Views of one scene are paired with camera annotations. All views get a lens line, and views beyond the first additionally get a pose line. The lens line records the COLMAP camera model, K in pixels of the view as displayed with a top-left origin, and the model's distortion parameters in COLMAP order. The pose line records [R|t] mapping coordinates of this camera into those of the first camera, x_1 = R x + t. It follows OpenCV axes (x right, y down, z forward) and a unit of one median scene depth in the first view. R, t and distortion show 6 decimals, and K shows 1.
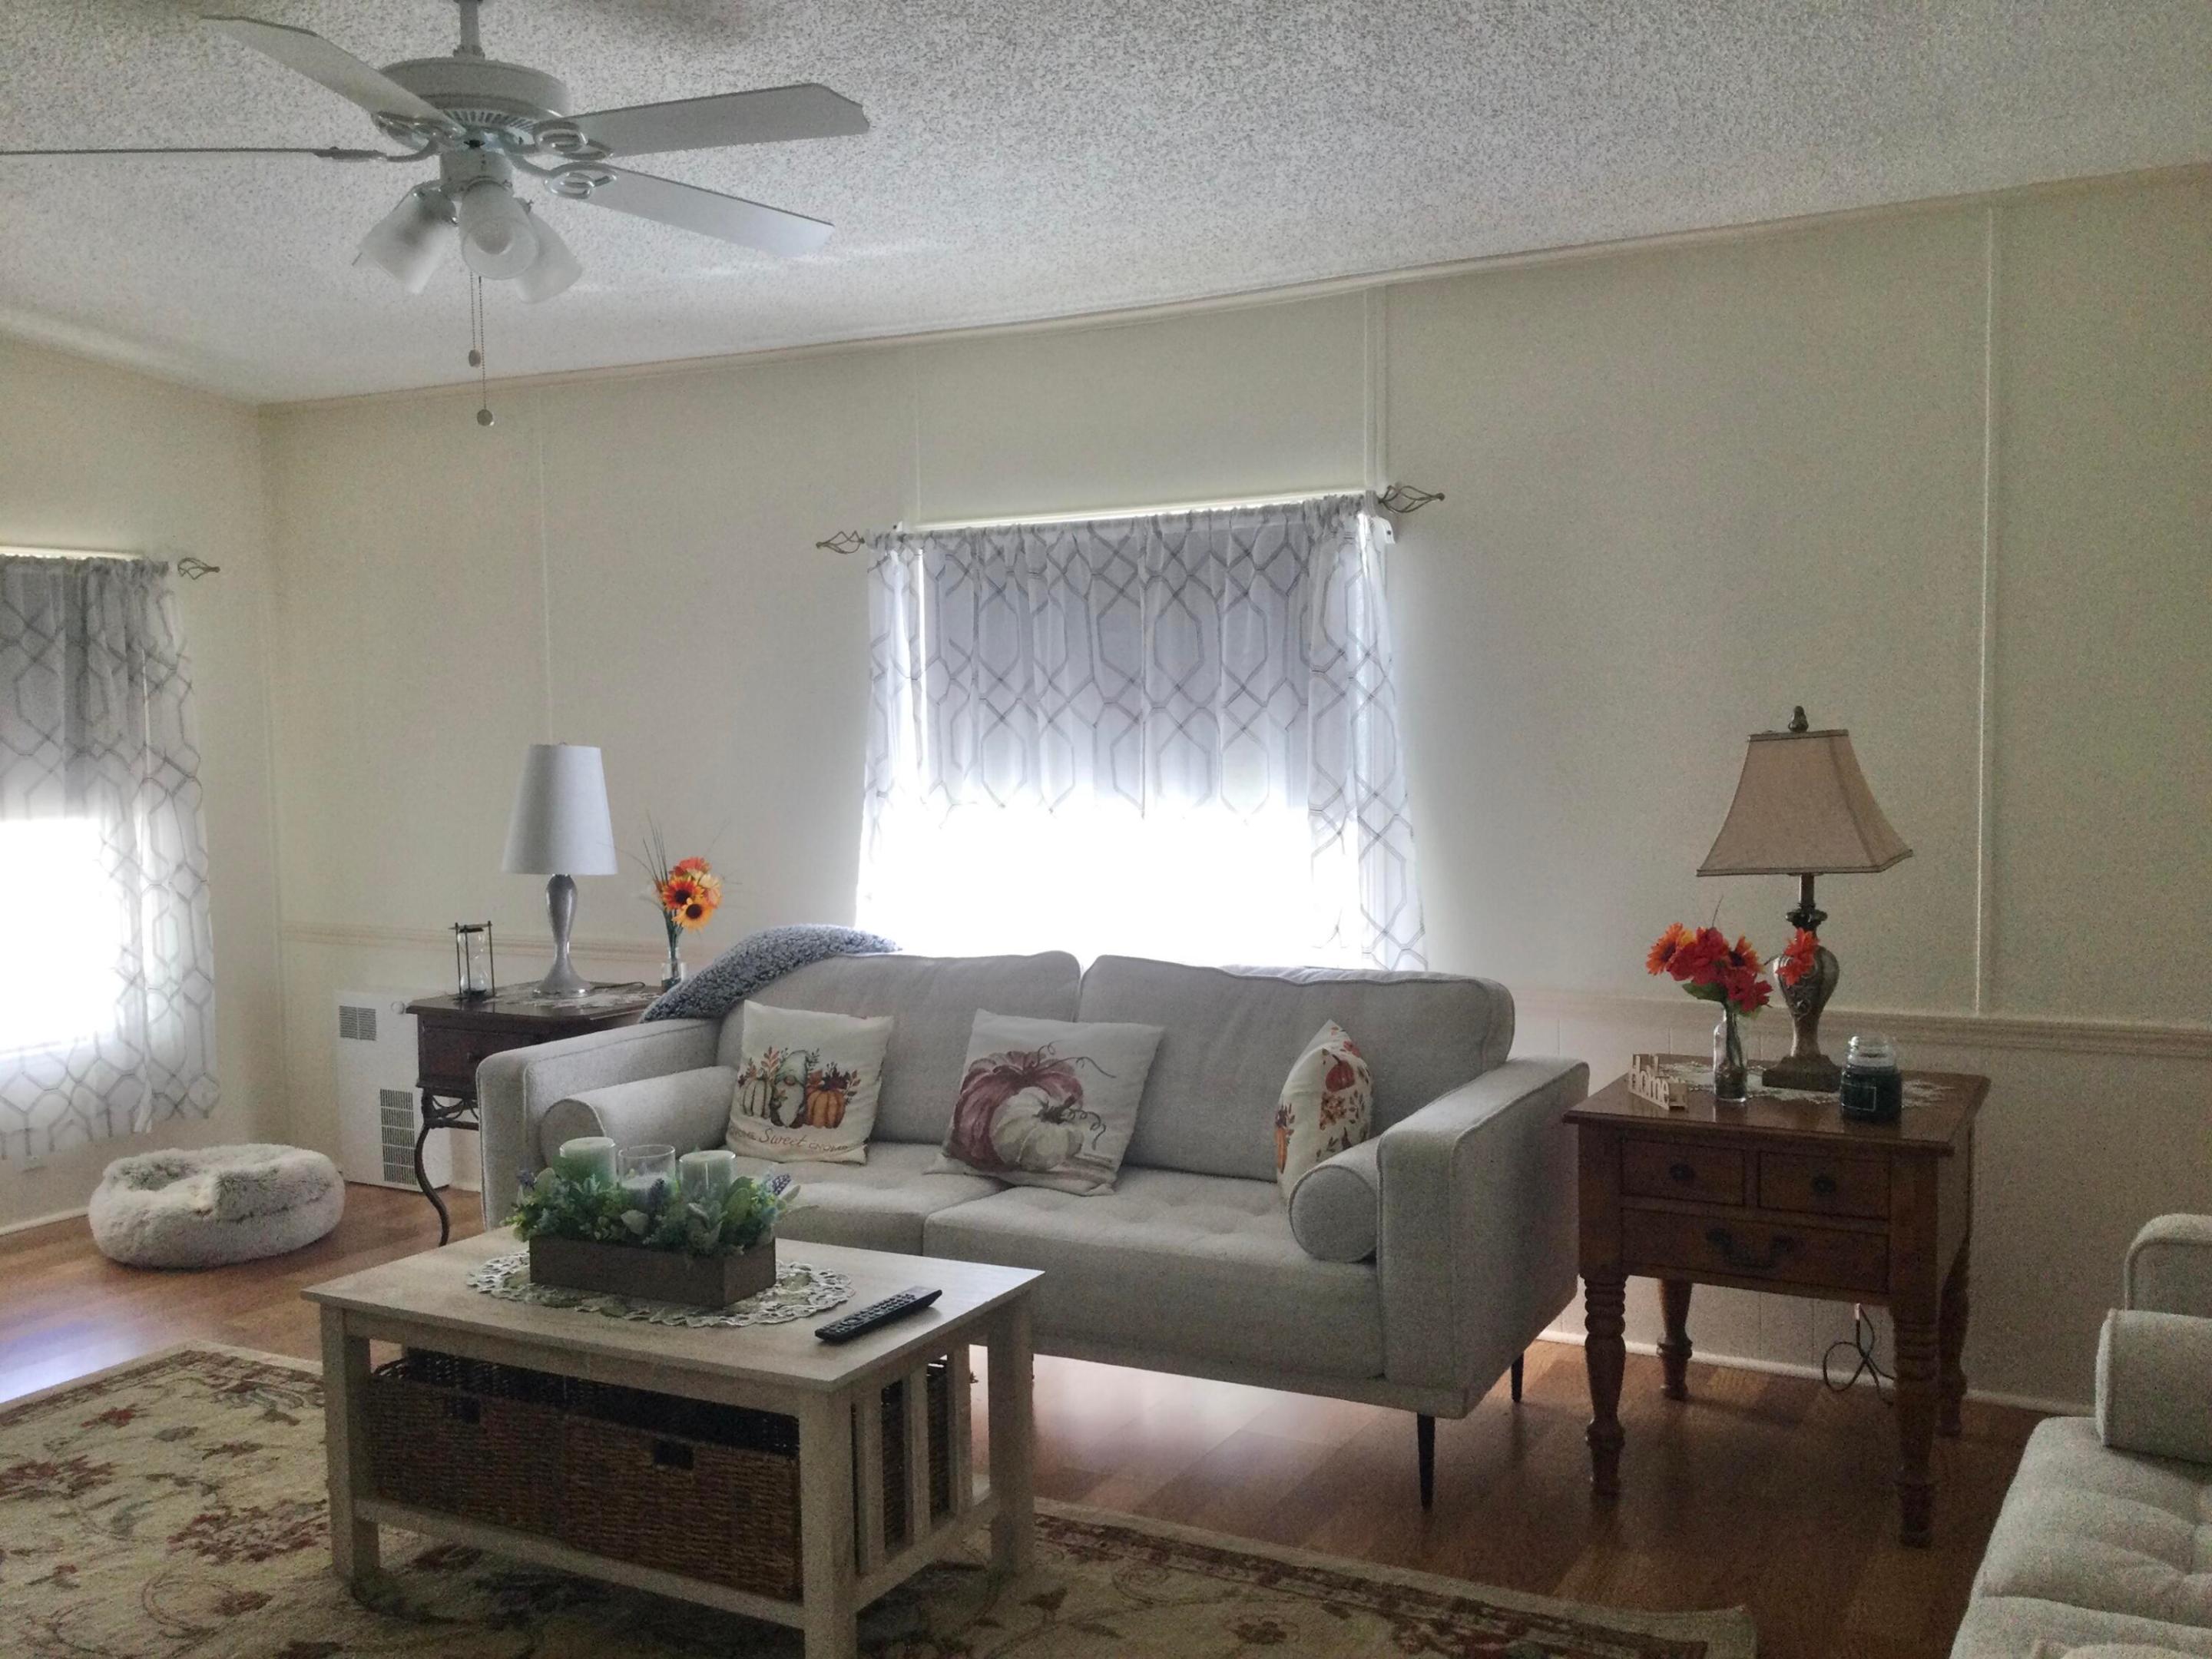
lens RADIAL K [[1984.8, 0, 1117.2], [0, 1984.8, 884.8], [0, 0, 1]] dist [0.127624, -0.246474]
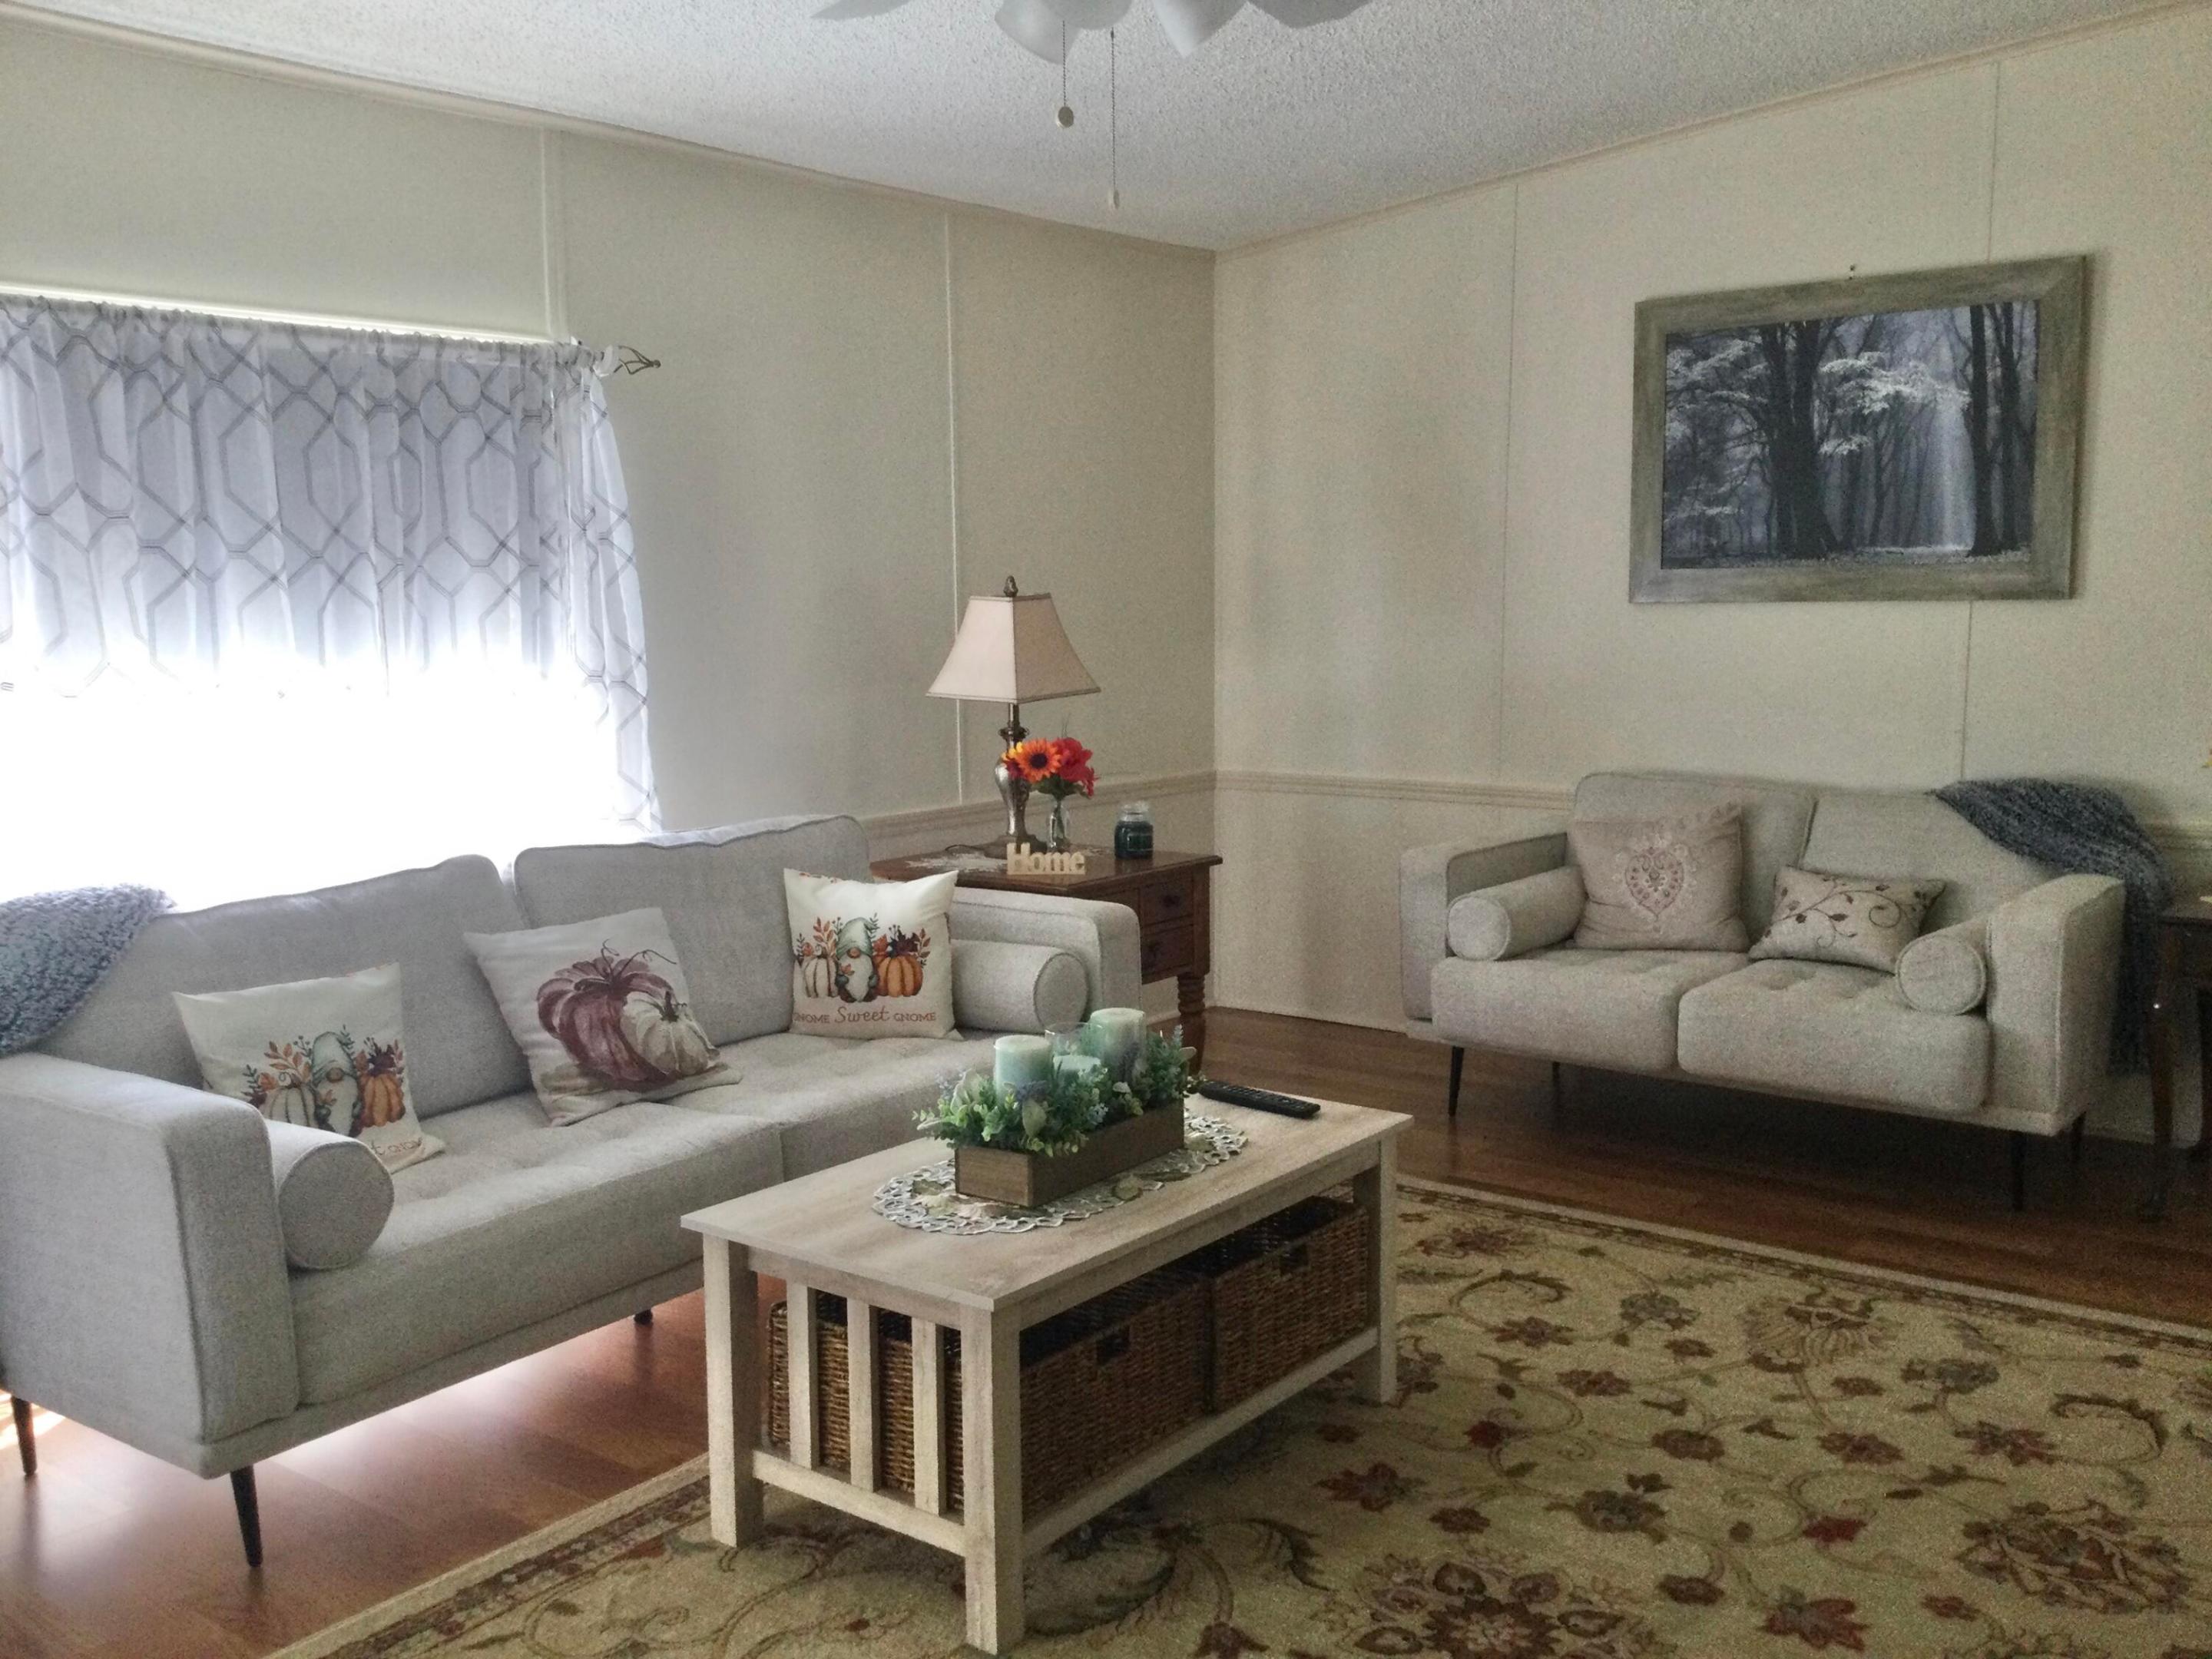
lens RADIAL K [[1984.8, 0, 1117.2], [0, 1984.8, 884.8], [0, 0, 1]] dist [0.127624, -0.246474]
pose [[0.155753, -0.133107, 0.978787, -0.824105], [0.091263, 0.988580, 0.119916, -0.031008], [-0.983571, 0.070650, 0.166122, 0.599541]]
